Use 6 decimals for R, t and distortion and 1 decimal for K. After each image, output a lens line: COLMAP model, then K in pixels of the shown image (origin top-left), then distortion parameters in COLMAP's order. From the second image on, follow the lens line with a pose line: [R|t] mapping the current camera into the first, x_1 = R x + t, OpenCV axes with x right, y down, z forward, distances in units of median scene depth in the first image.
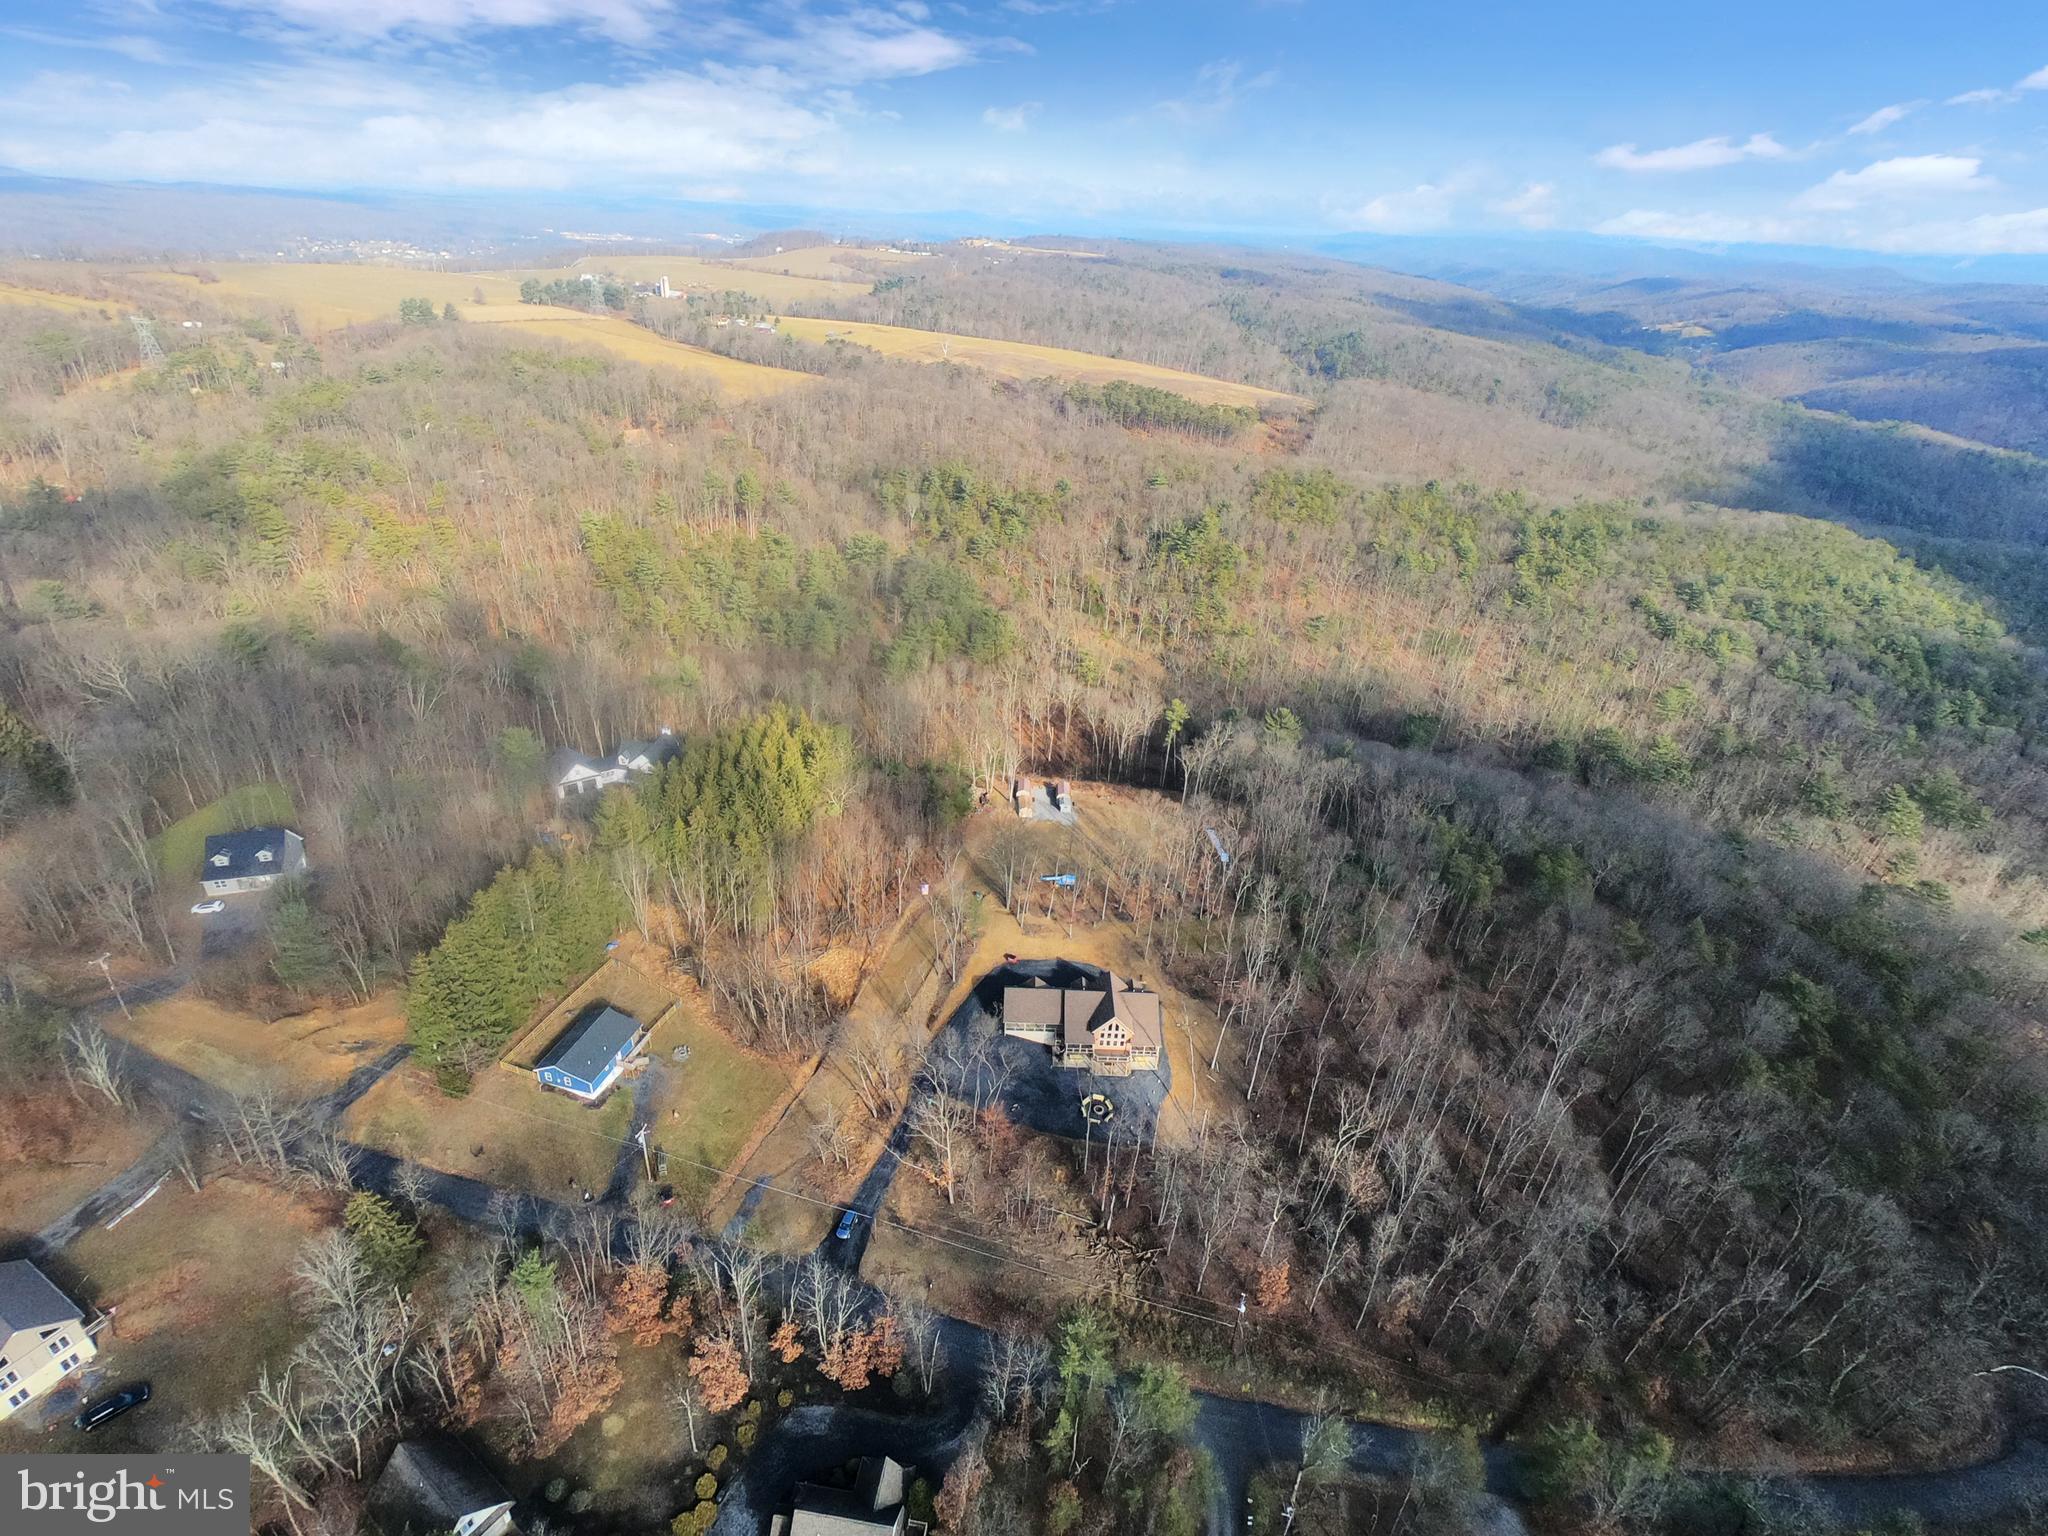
lens RADIAL K [[1030.6, 0, 1024.0], [0, 1030.6, 768.0], [0, 0, 1]] dist [0.002648, 0.000020]
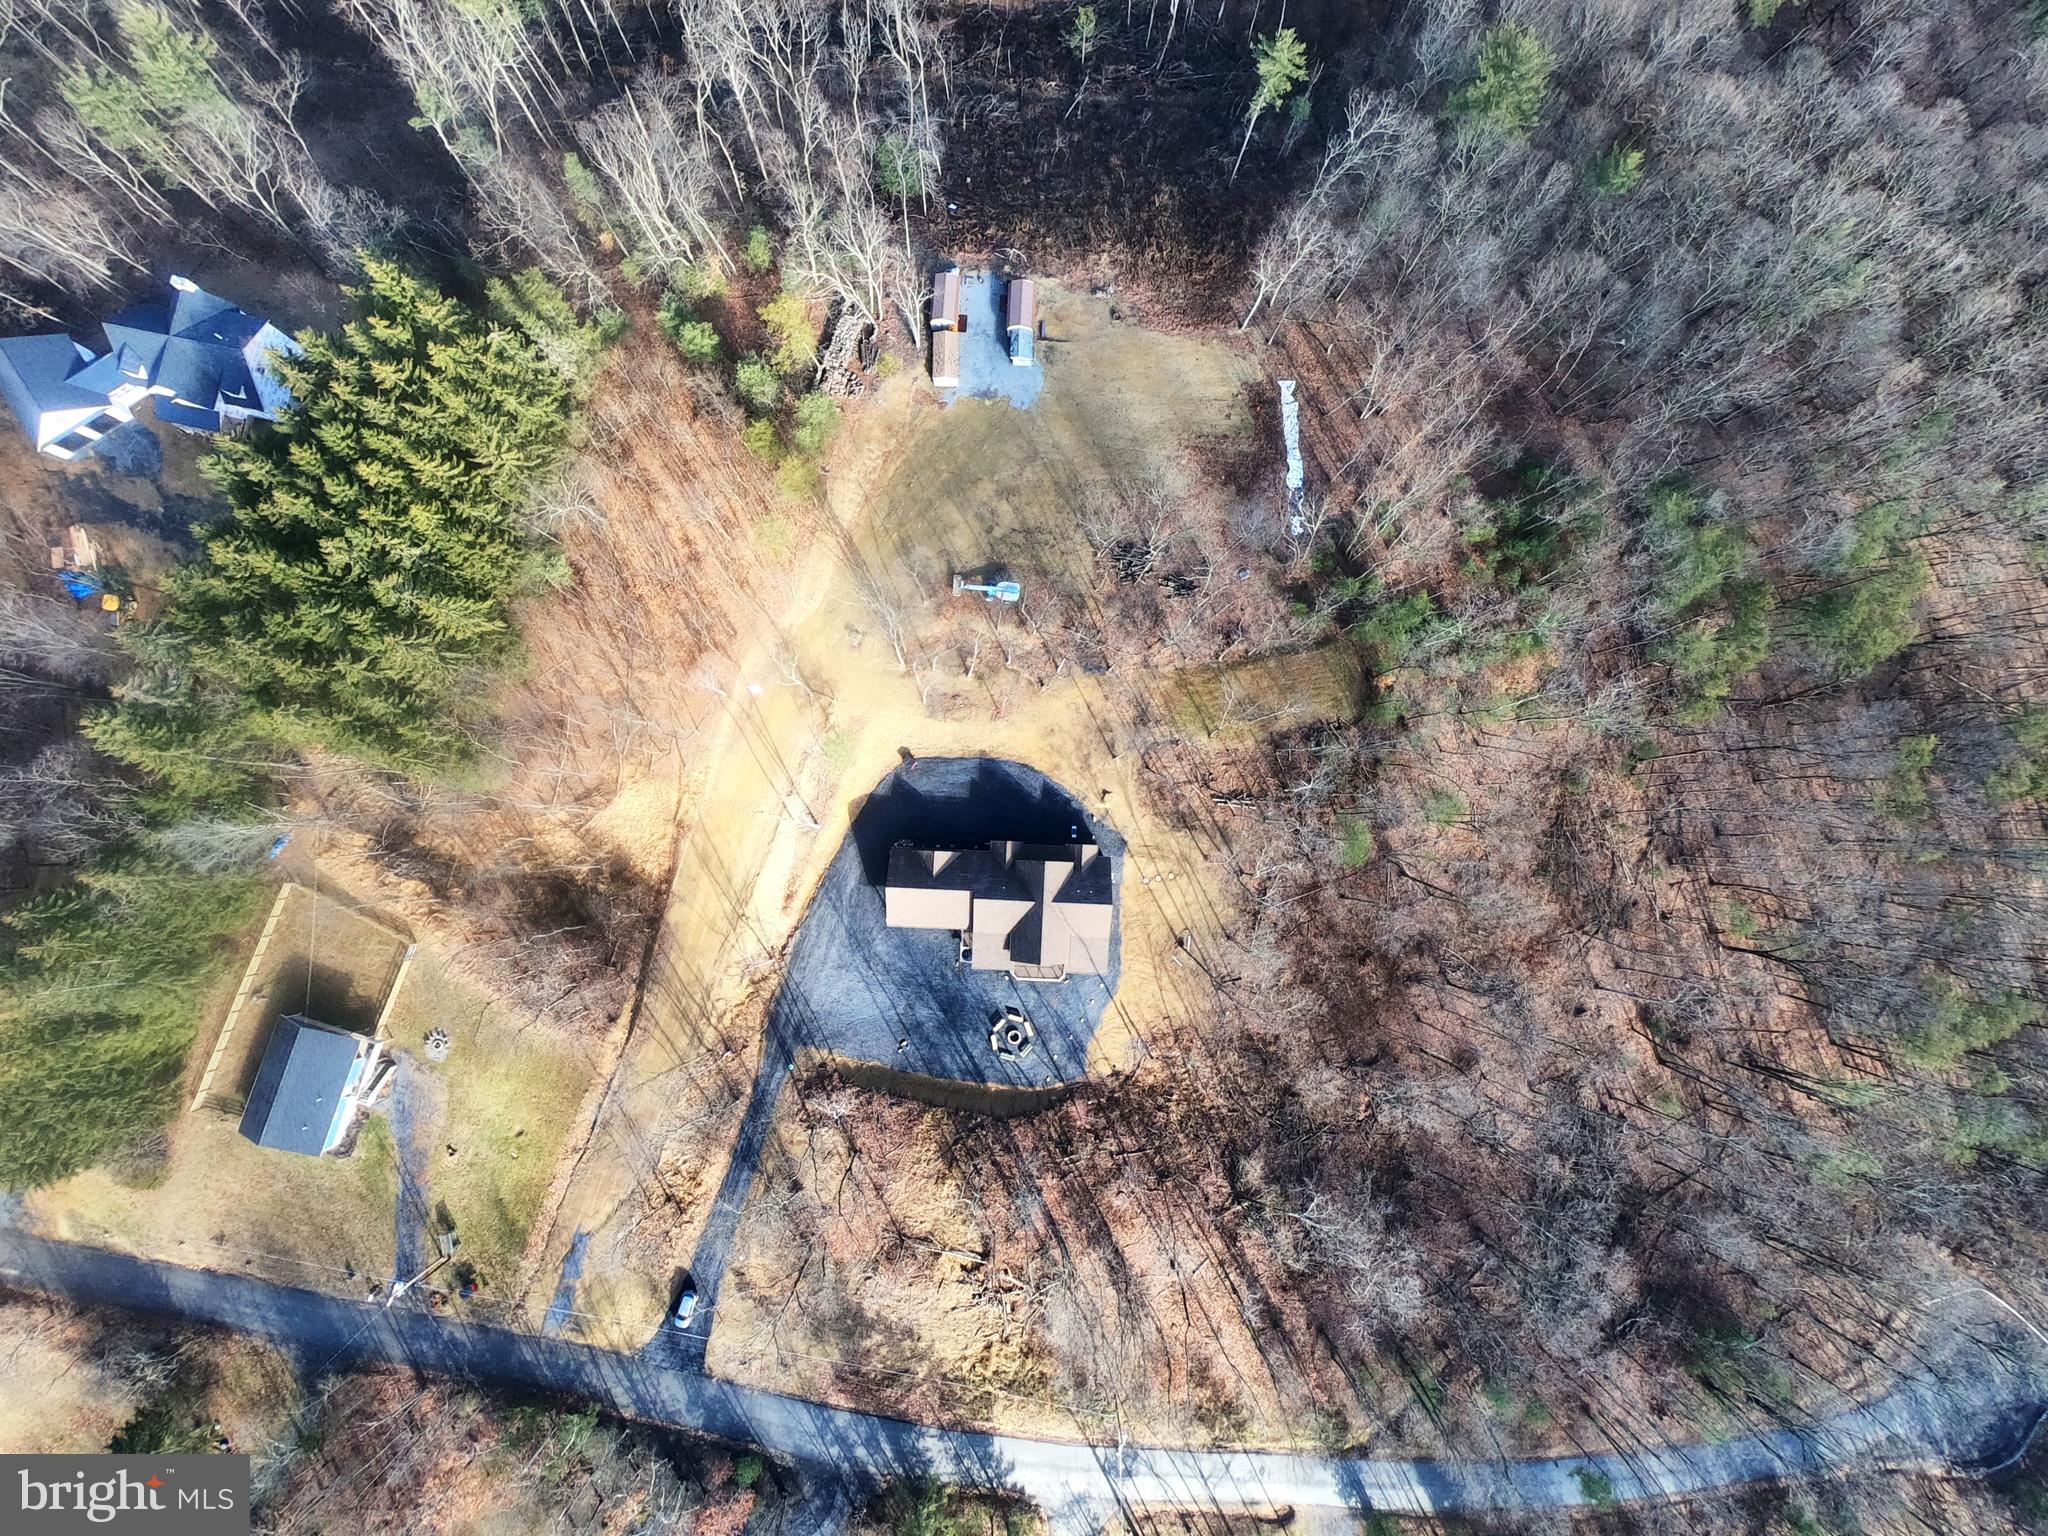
lens RADIAL K [[1030.6, 0, 1024.0], [0, 1030.6, 768.0], [0, 0, 1]] dist [0.002648, 0.000020]
pose [[0.998503, 0.043031, -0.033777, 0.078393], [0.005770, 0.531168, 0.847247, -0.344325], [0.054399, -0.846173, 0.530124, 0.615766]]
